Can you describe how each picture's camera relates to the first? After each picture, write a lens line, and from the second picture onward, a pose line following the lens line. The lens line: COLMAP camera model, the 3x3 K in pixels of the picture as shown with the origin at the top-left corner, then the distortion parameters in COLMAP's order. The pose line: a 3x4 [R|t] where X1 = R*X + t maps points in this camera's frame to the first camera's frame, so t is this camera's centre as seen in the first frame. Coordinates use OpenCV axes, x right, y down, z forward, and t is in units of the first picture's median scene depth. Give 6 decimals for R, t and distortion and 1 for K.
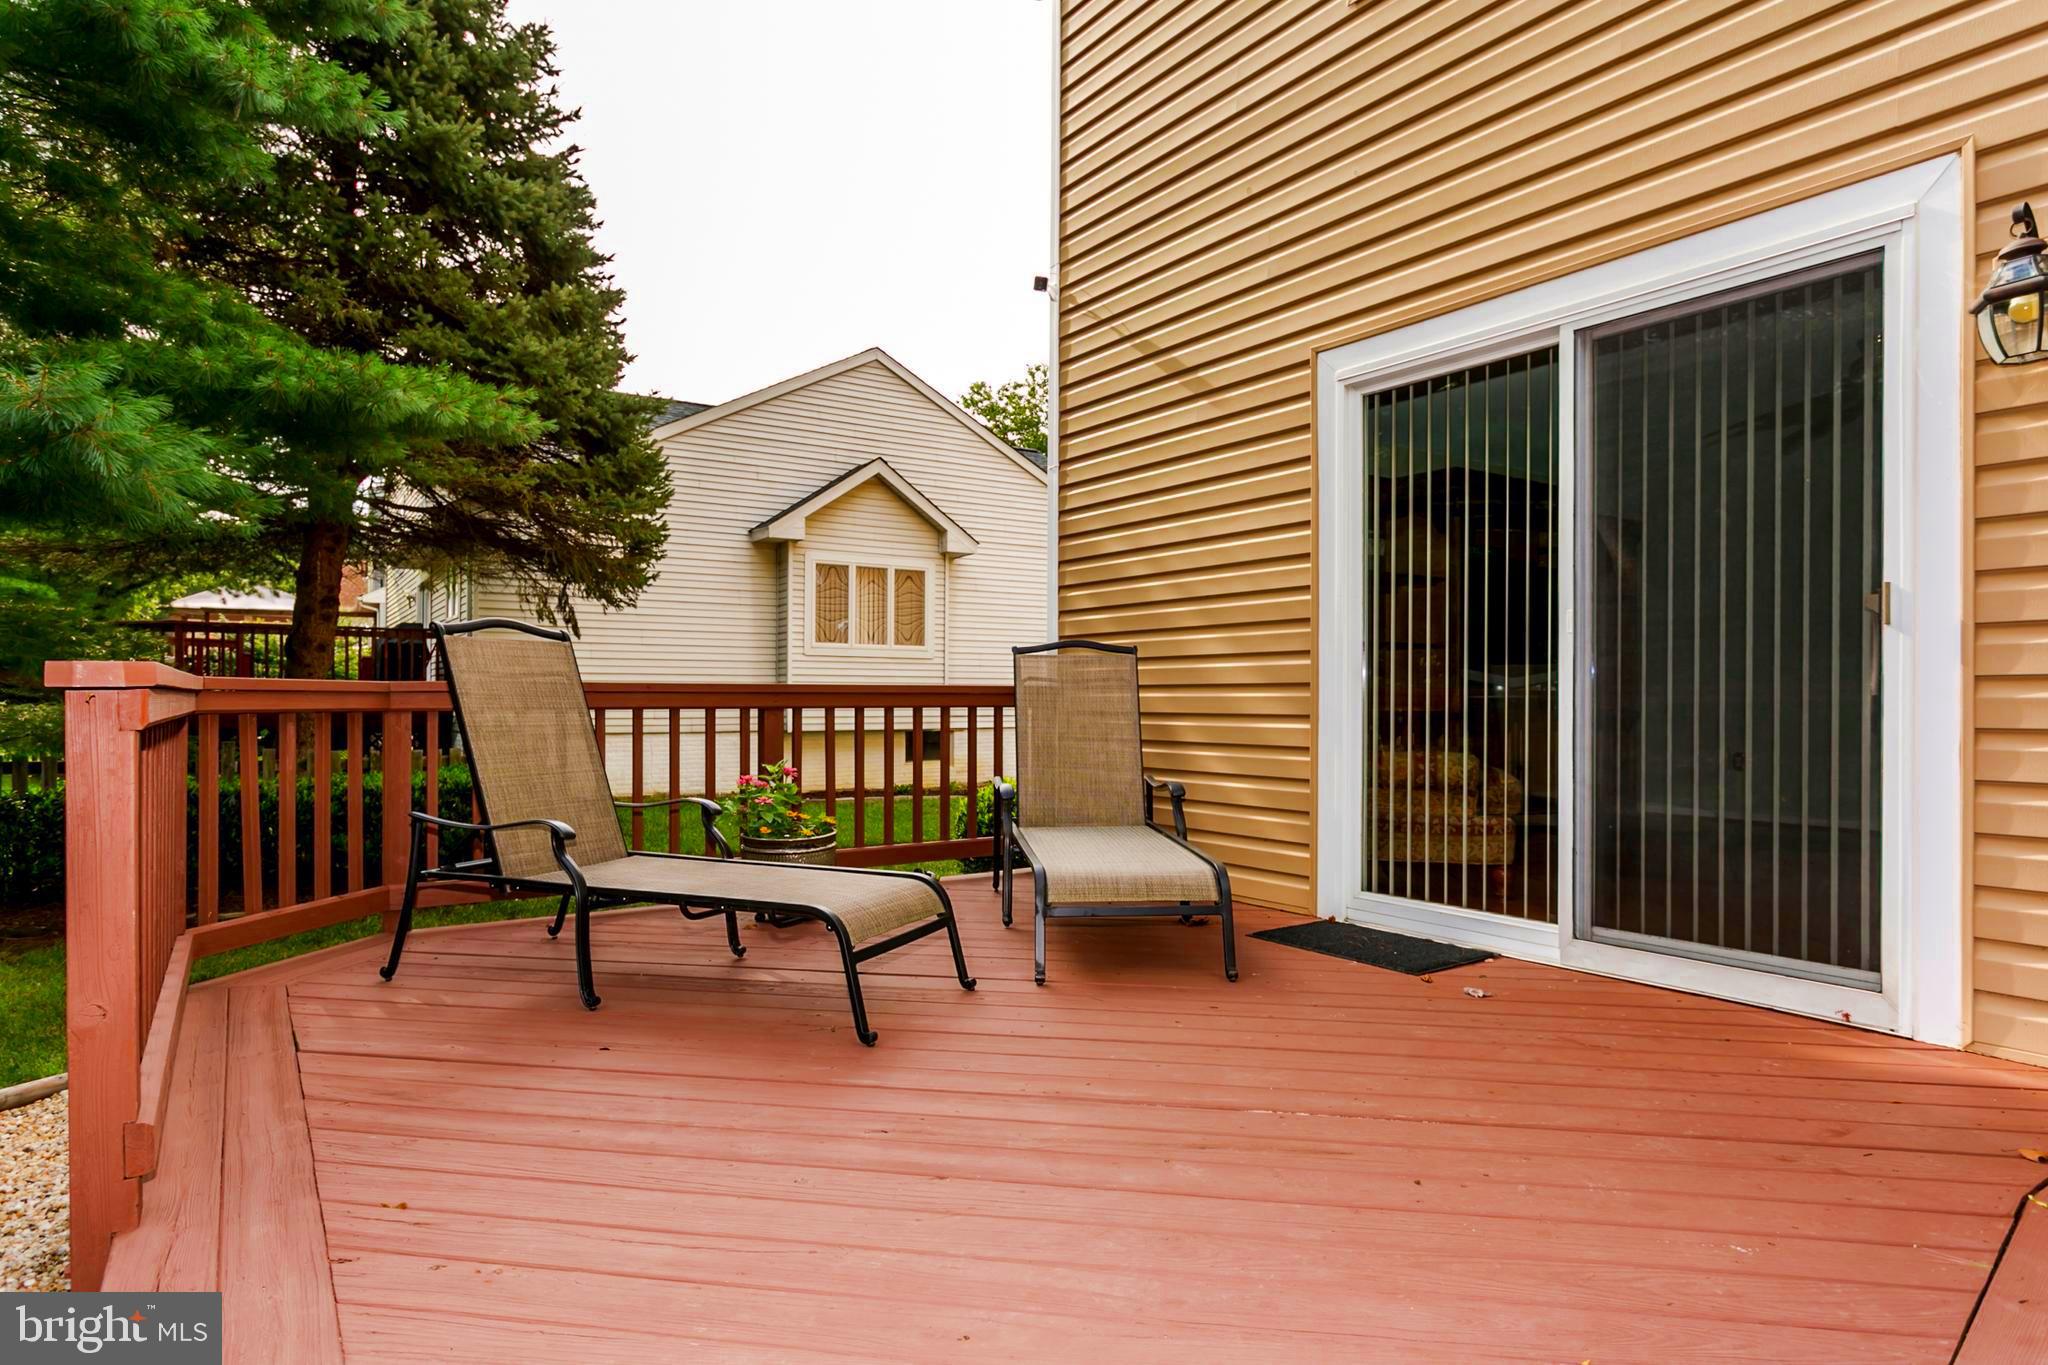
lens RADIAL K [[1195.0, 0, 1024.0], [0, 1195.0, 682.5], [0, 0, 1]] dist [0.022535, 0.000229]
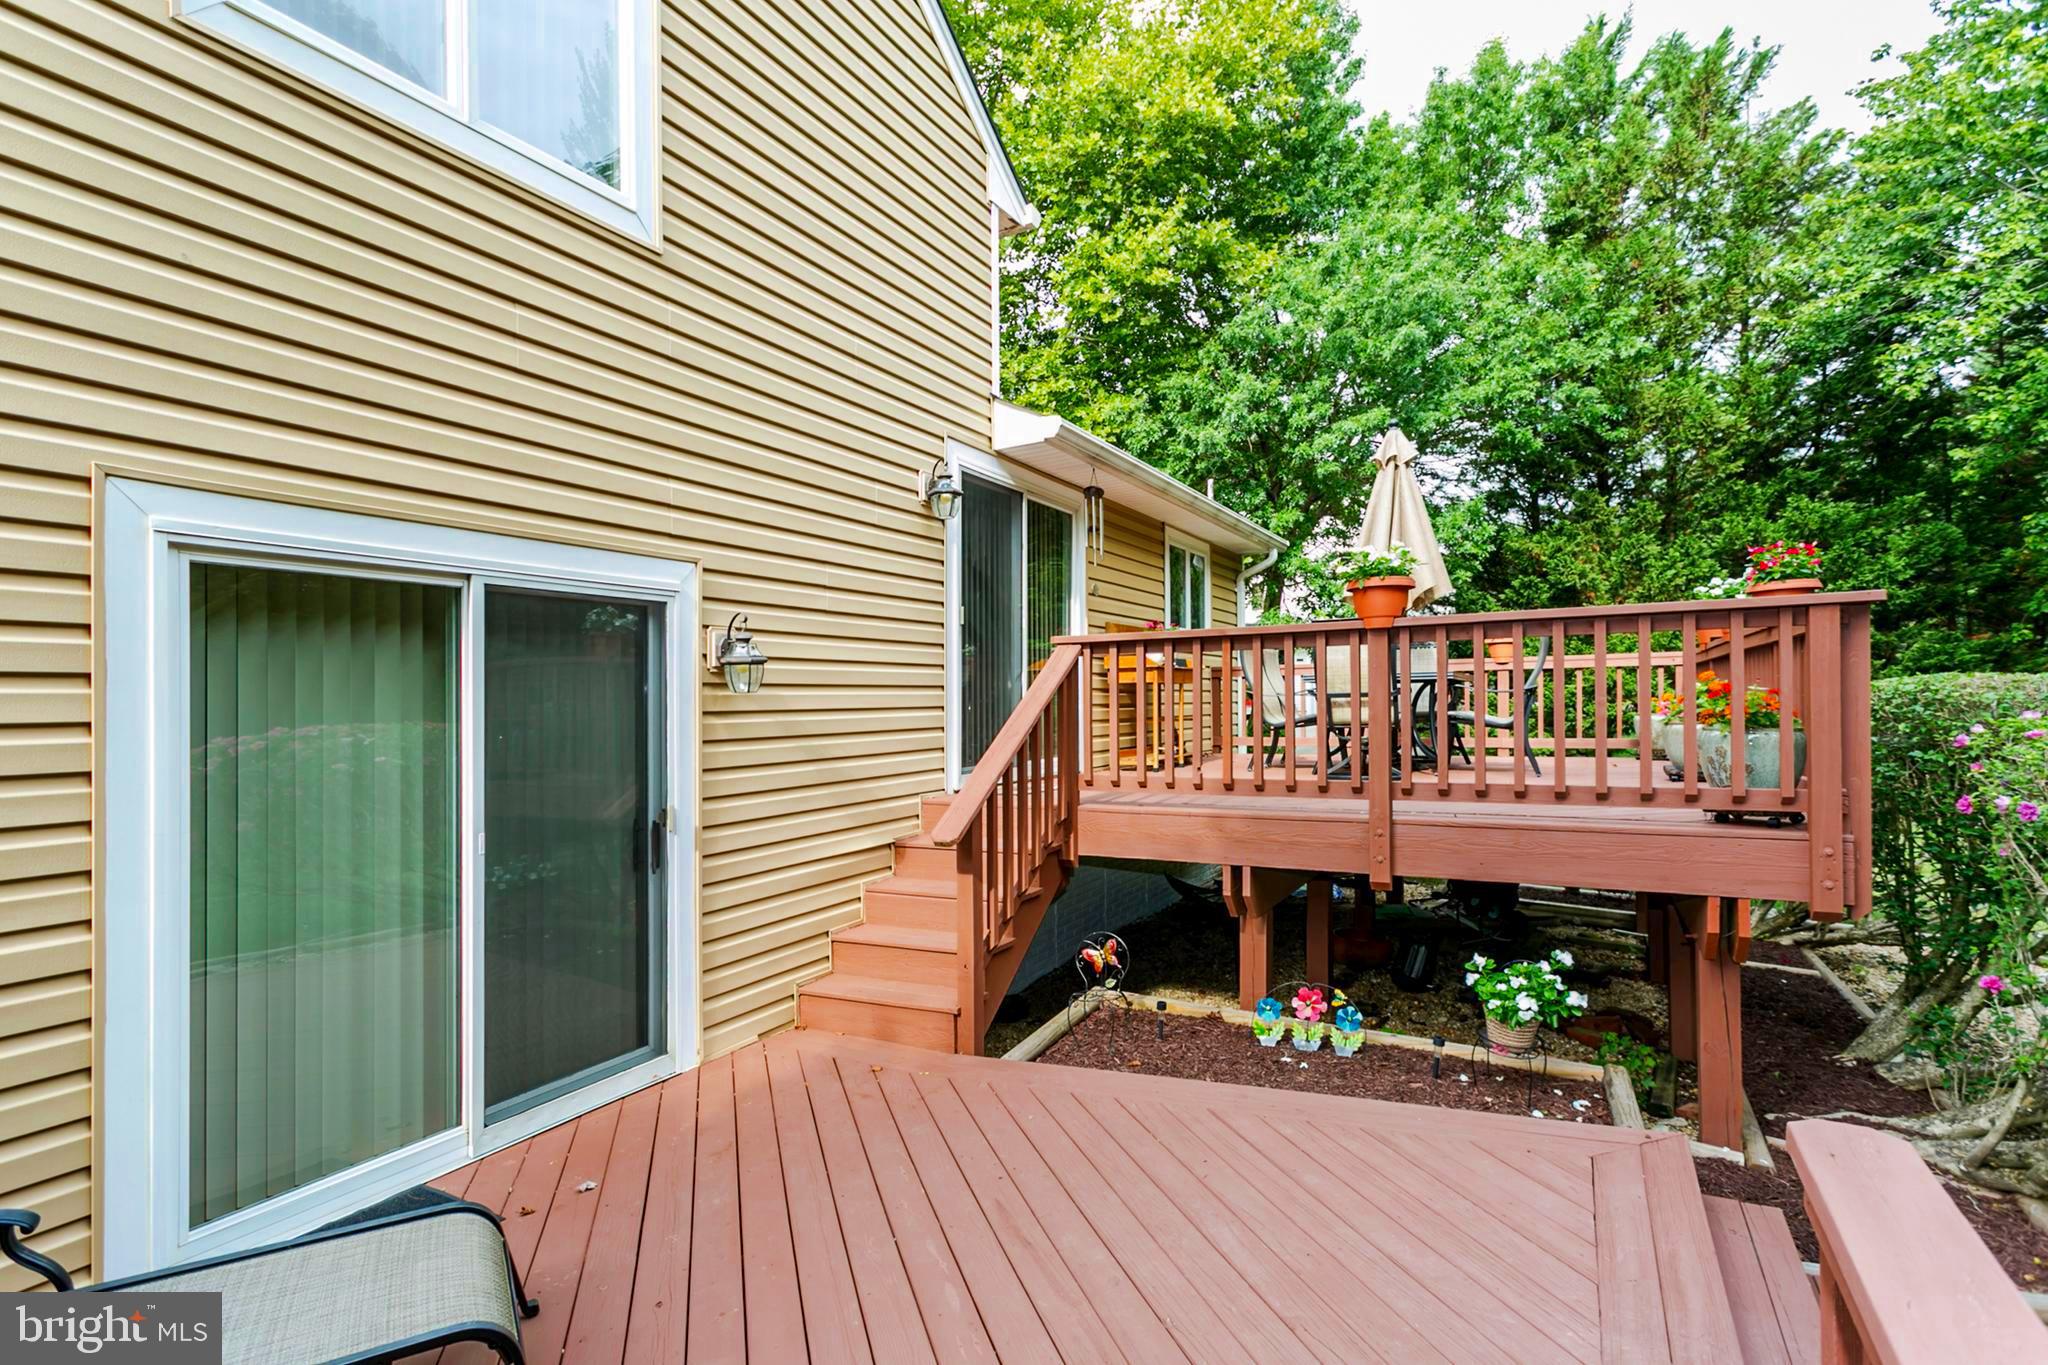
lens RADIAL K [[1029.1, 0, 1024.0], [0, 1029.1, 682.5], [0, 0, 1]] dist [0.000121, -0.000060]
pose [[-0.480005, 0.006431, 0.877242, -0.642594], [-0.008362, 0.999894, -0.011905, -0.199781], [-0.877226, -0.013050, -0.479901, 1.051502]]
